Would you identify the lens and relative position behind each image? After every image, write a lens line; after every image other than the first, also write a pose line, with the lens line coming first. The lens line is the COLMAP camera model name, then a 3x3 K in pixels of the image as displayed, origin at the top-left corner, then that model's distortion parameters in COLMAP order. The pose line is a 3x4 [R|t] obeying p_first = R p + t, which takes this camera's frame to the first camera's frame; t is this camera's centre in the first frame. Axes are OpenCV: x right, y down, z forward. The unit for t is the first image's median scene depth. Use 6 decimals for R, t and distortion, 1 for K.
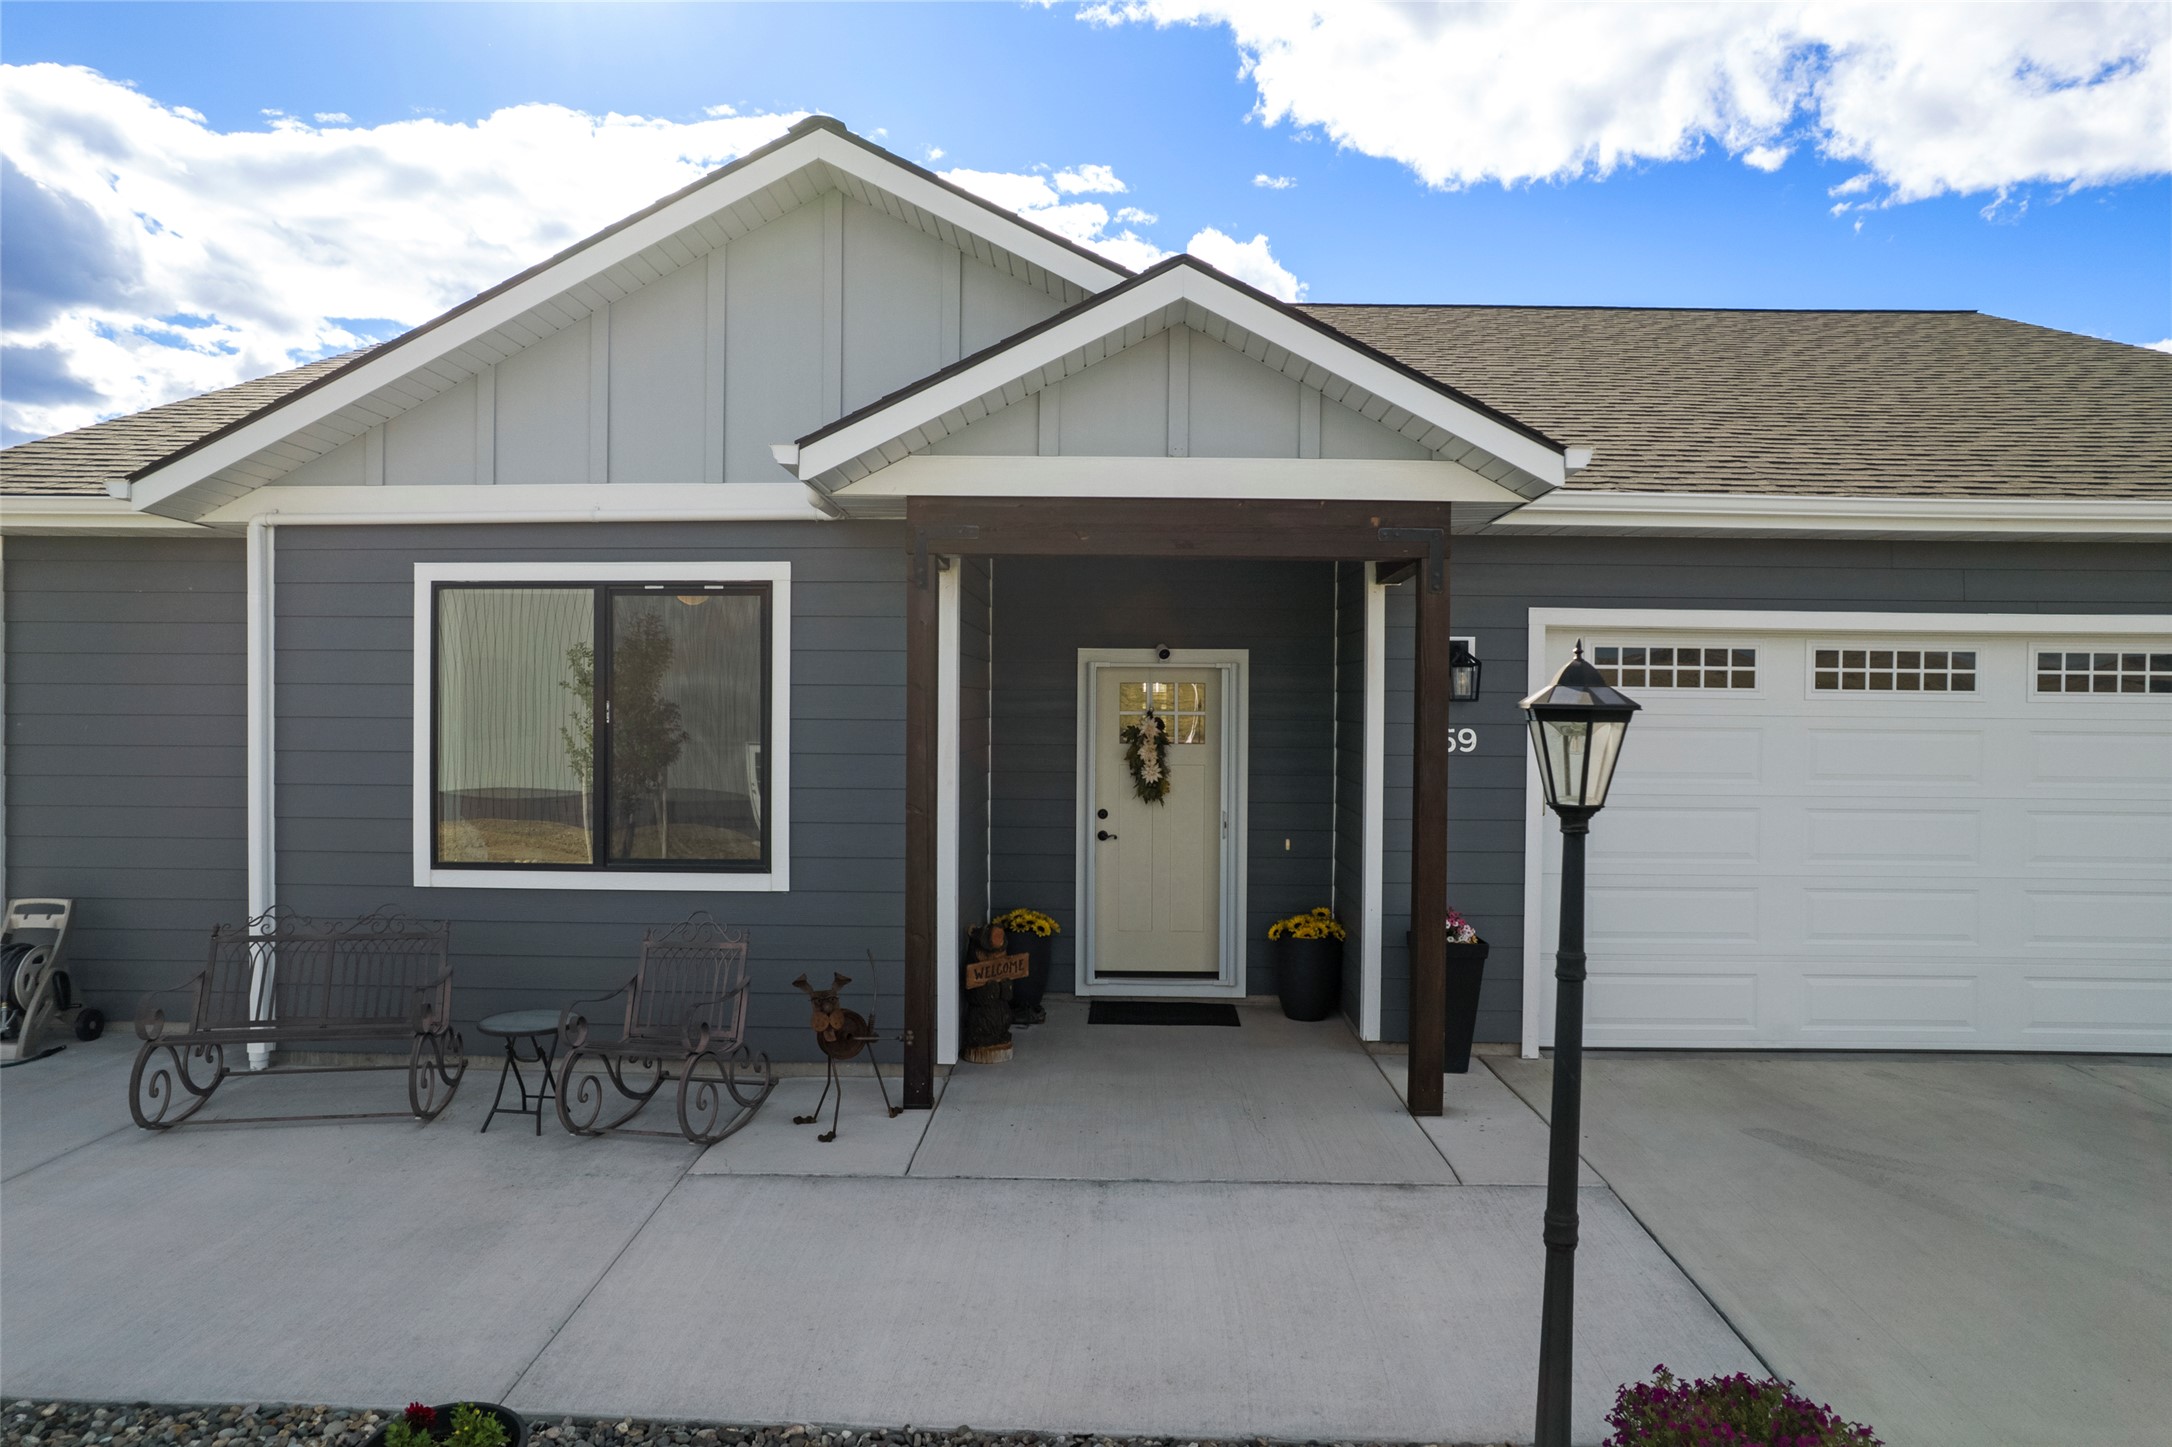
lens RADIAL K [[1535.1, 0, 1040.7], [0, 1535.1, 694.0], [0, 0, 1]] dist [-0.106662, 0.258162]
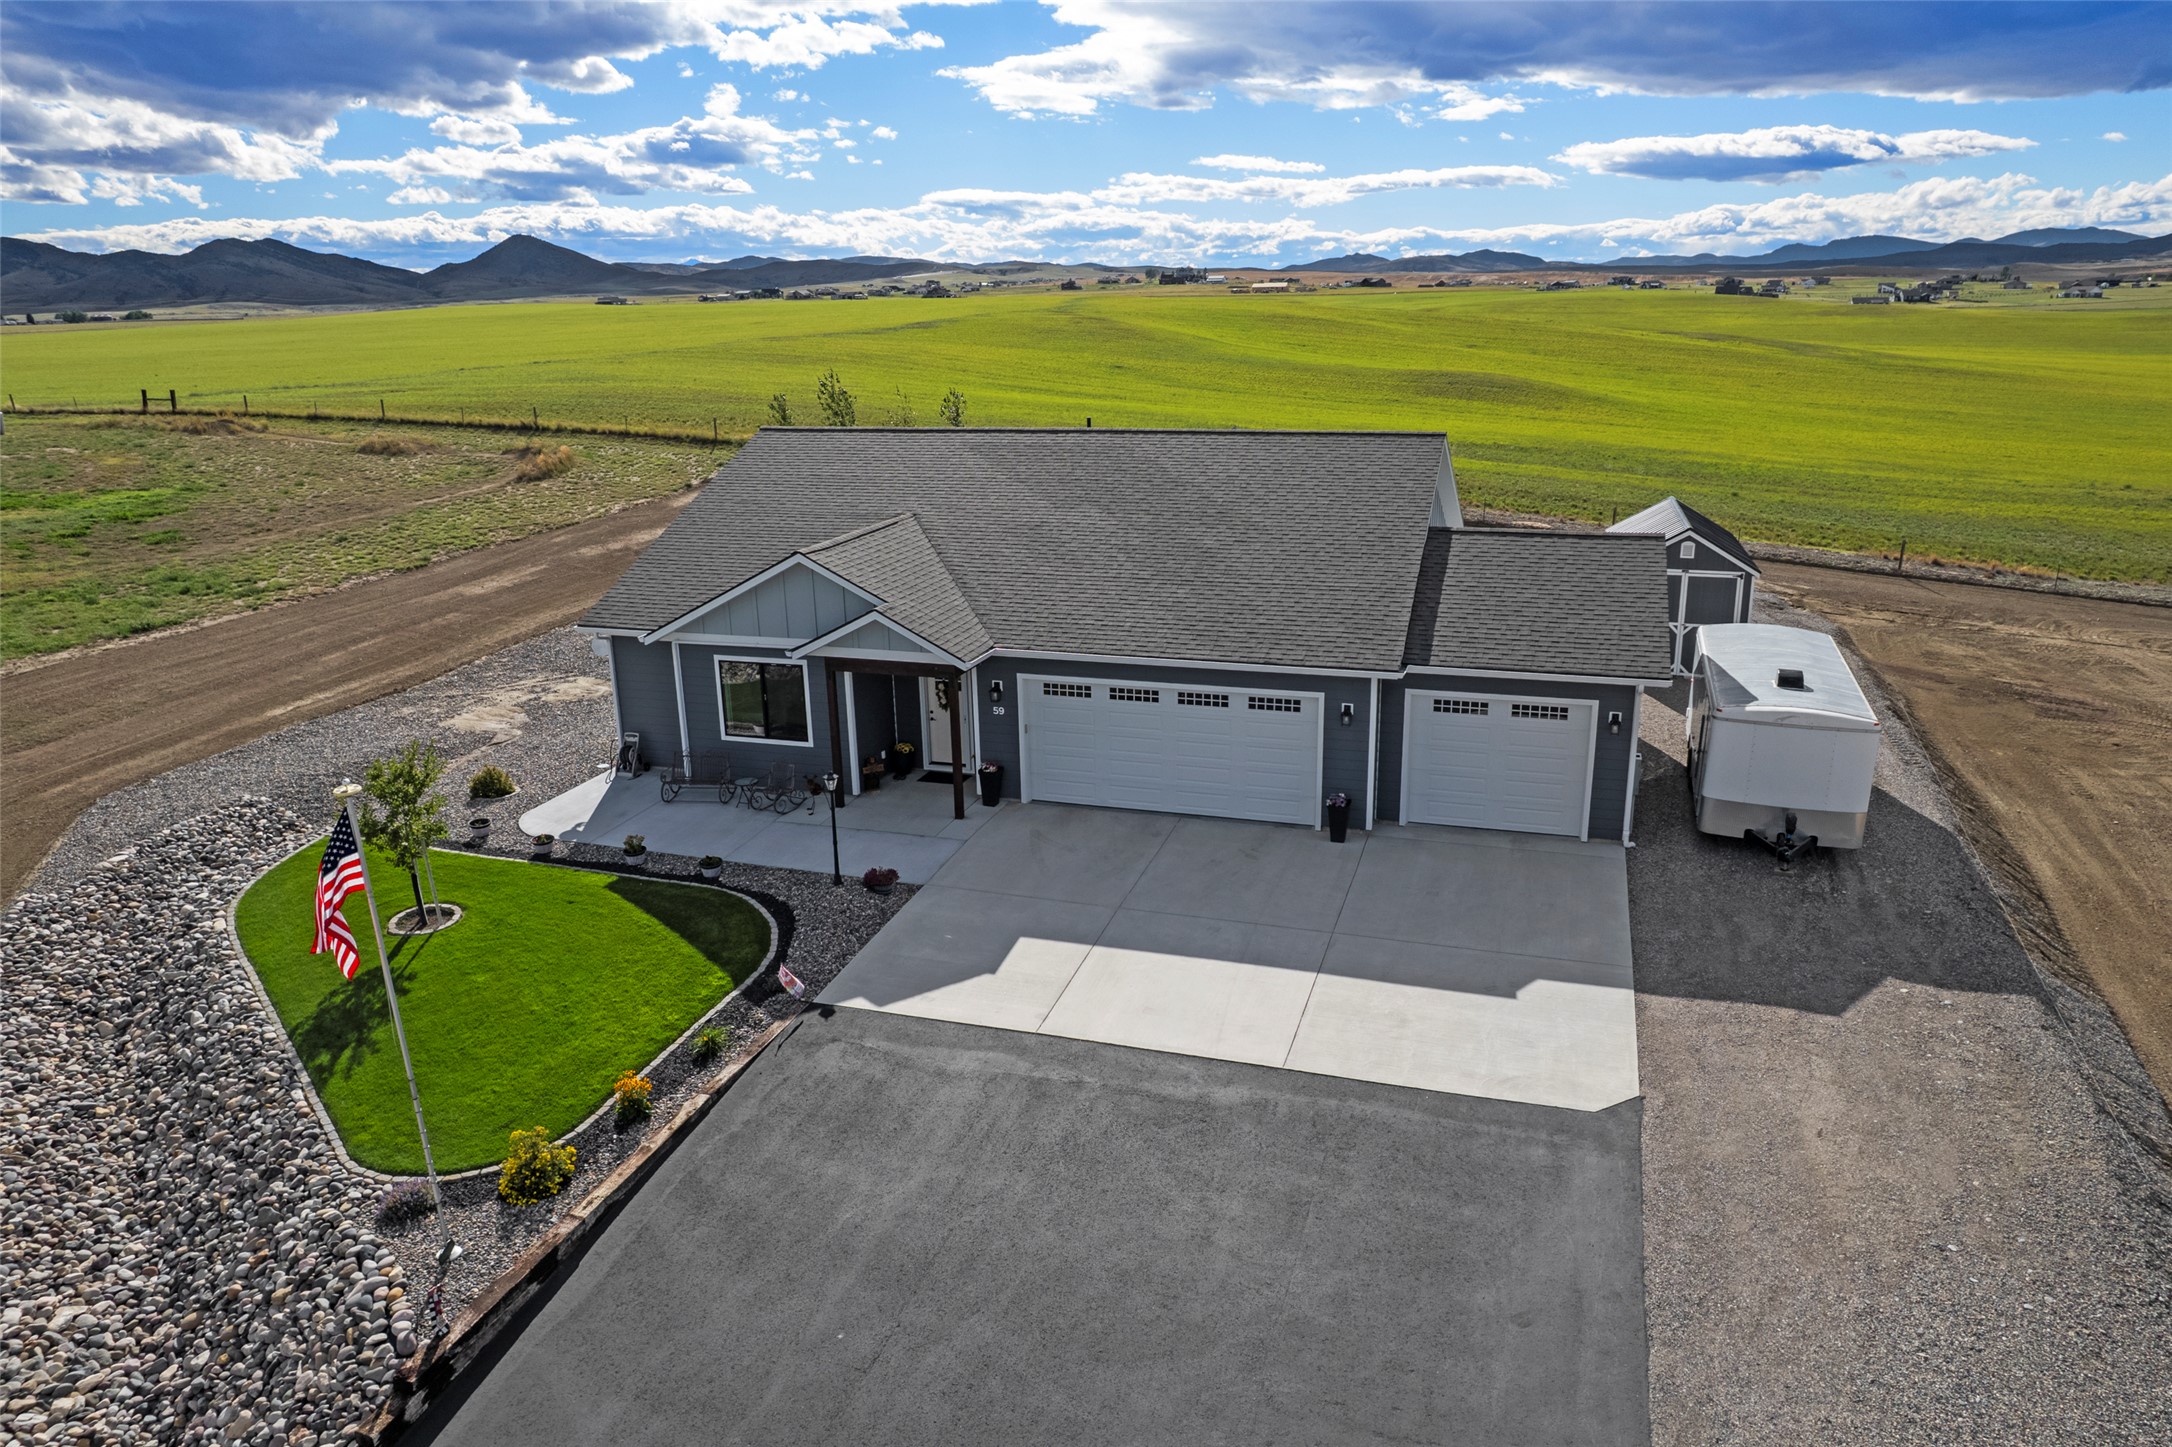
lens RADIAL K [[1452.2, 0, 1088.3], [0, 1452.2, 732.6], [0, 0, 1]] dist [-0.067413, 0.047800]
pose [[0.968972, 0.053247, -0.241367, 1.091531], [0.020413, 0.955946, 0.292833, -0.755825], [0.246327, -0.288674, 0.925198, -1.710347]]
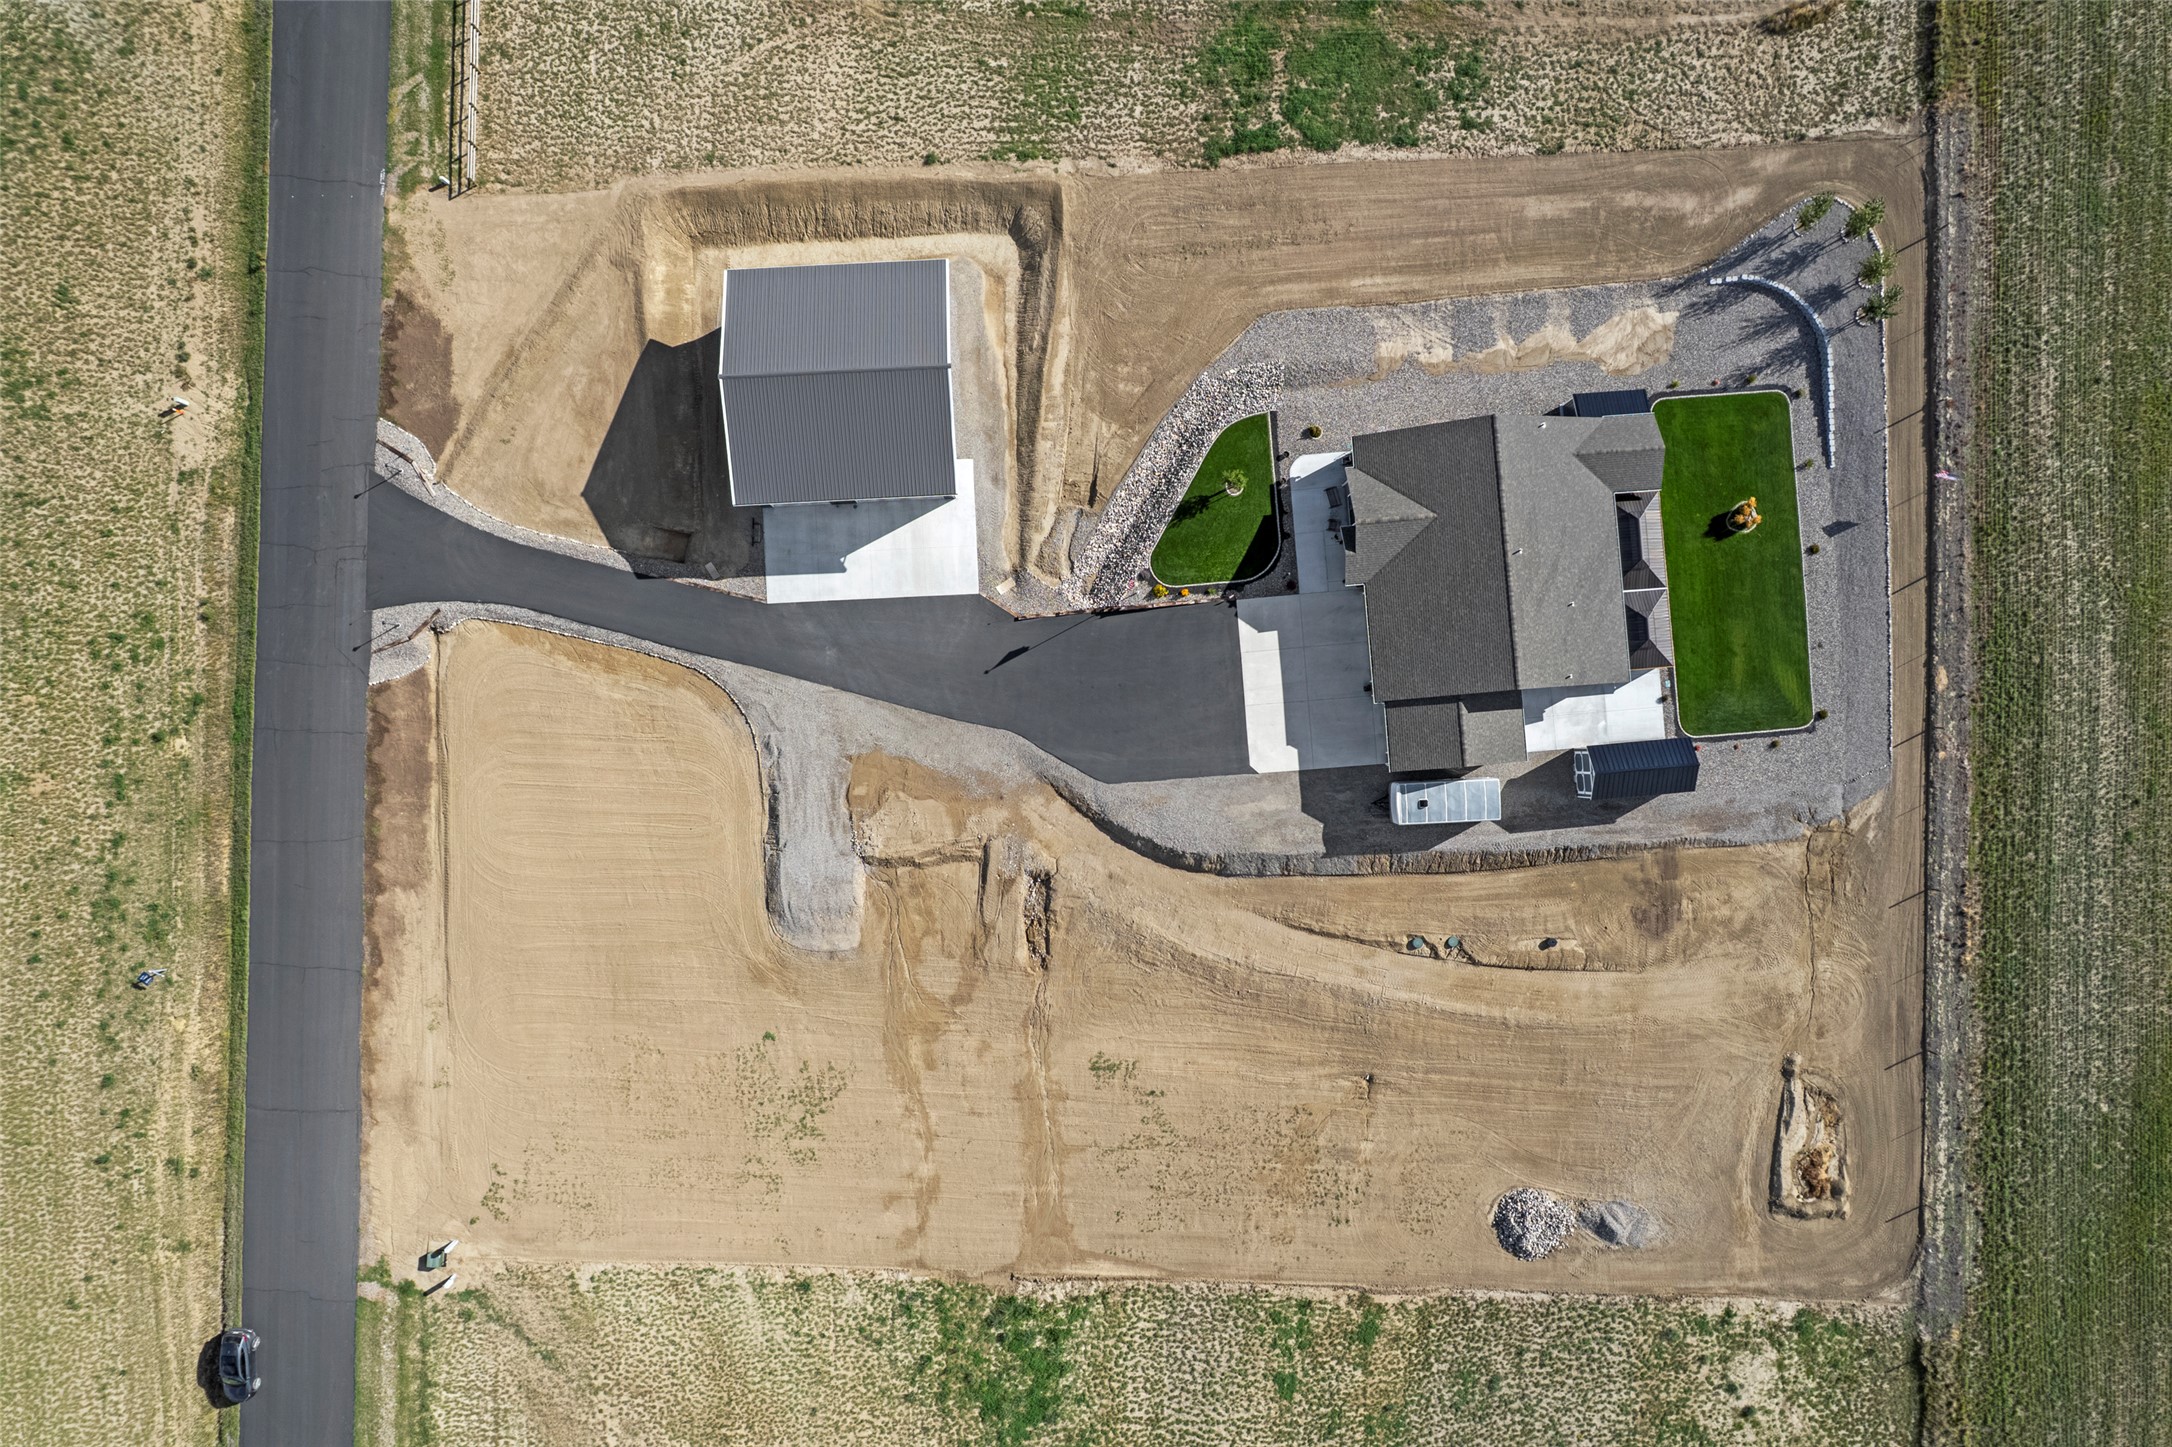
lens RADIAL K [[1391.6, 0, 1087.6], [0, 1391.6, 729.9], [0, 0, 1]] dist [-0.081380, 0.074223]
pose [[0.143810, 0.988880, -0.037890, 1.257833], [0.001489, 0.038072, 0.999274, -8.838784], [0.989604, -0.143762, 0.004003, -1.086230]]
